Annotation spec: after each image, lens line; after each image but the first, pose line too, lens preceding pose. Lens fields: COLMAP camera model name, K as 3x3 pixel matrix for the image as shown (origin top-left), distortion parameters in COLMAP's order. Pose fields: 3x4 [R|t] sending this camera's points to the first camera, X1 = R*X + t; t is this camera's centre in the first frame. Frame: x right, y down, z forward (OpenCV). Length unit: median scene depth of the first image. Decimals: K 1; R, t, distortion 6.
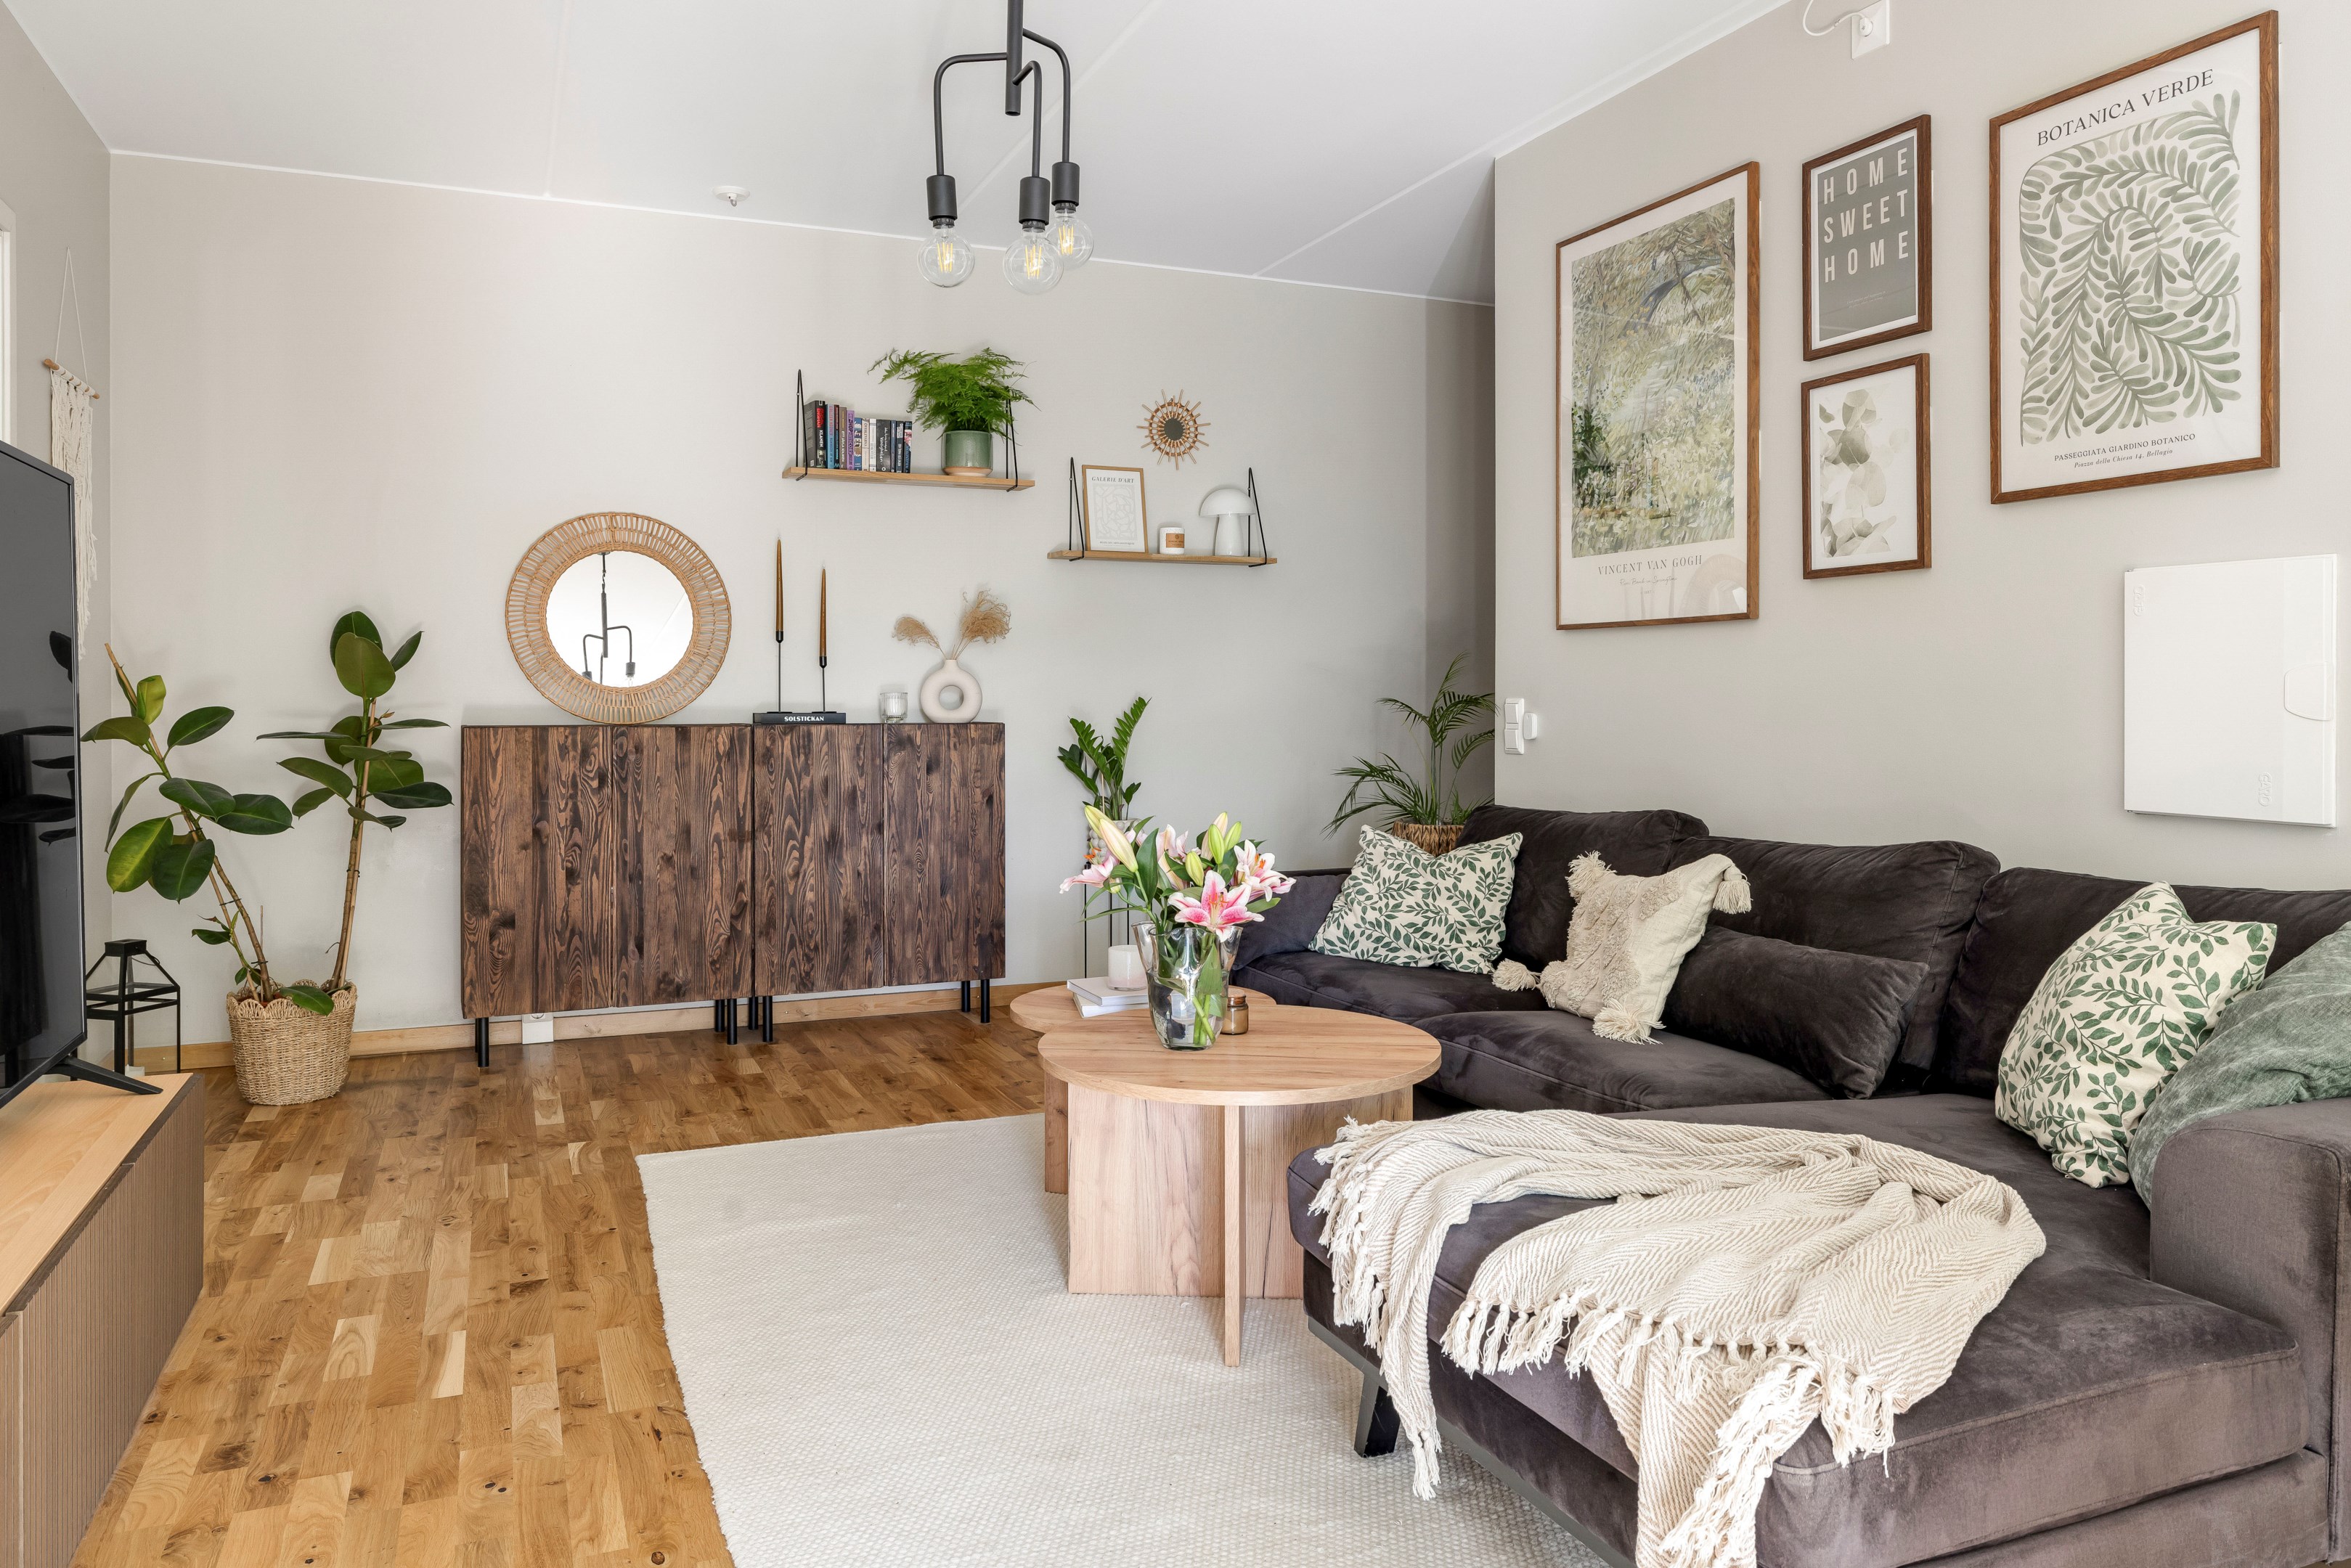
lens RADIAL K [[1621.5, 0, 1167.7], [0, 1621.5, 682.9], [0, 0, 1]] dist [-0.000534, 0.000755]
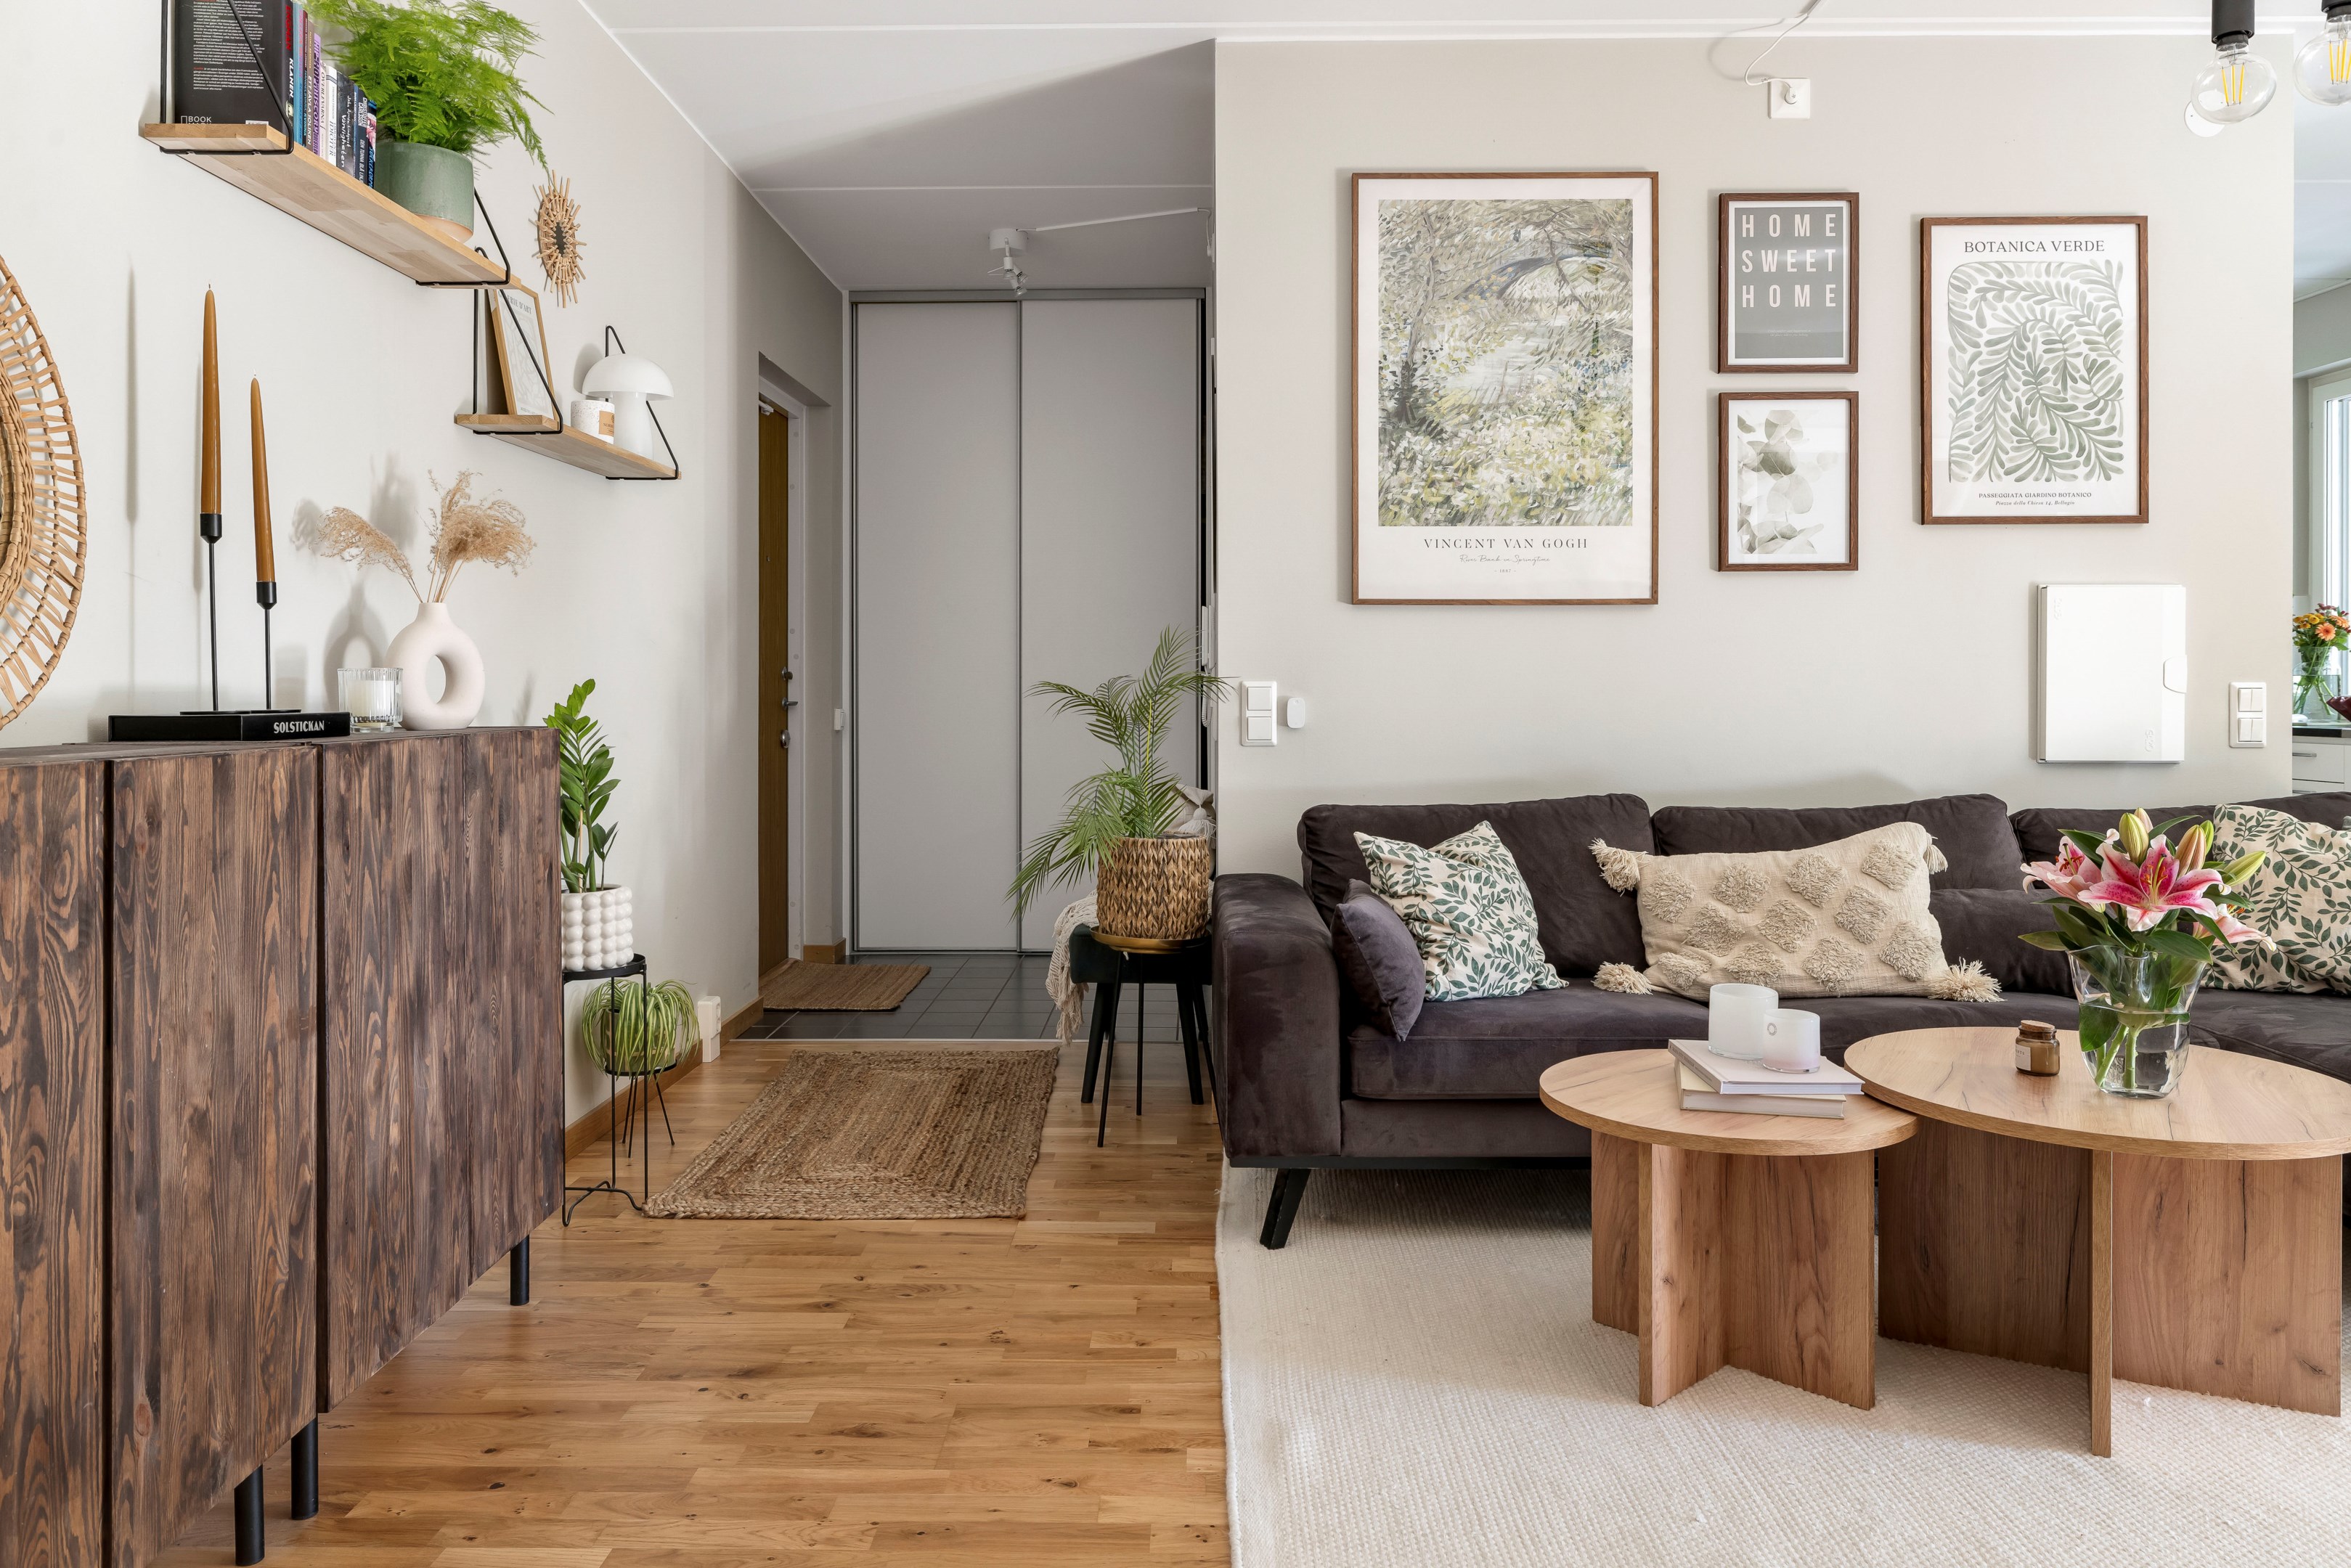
lens RADIAL K [[1621.5, 0, 1167.7], [0, 1621.5, 682.9], [0, 0, 1]] dist [-0.000534, 0.000755]
pose [[0.394906, 0.001537, 0.918720, -0.923243], [-0.006166, 0.999981, 0.000977, 0.015489], [-0.918701, -0.006051, 0.394908, 1.097044]]
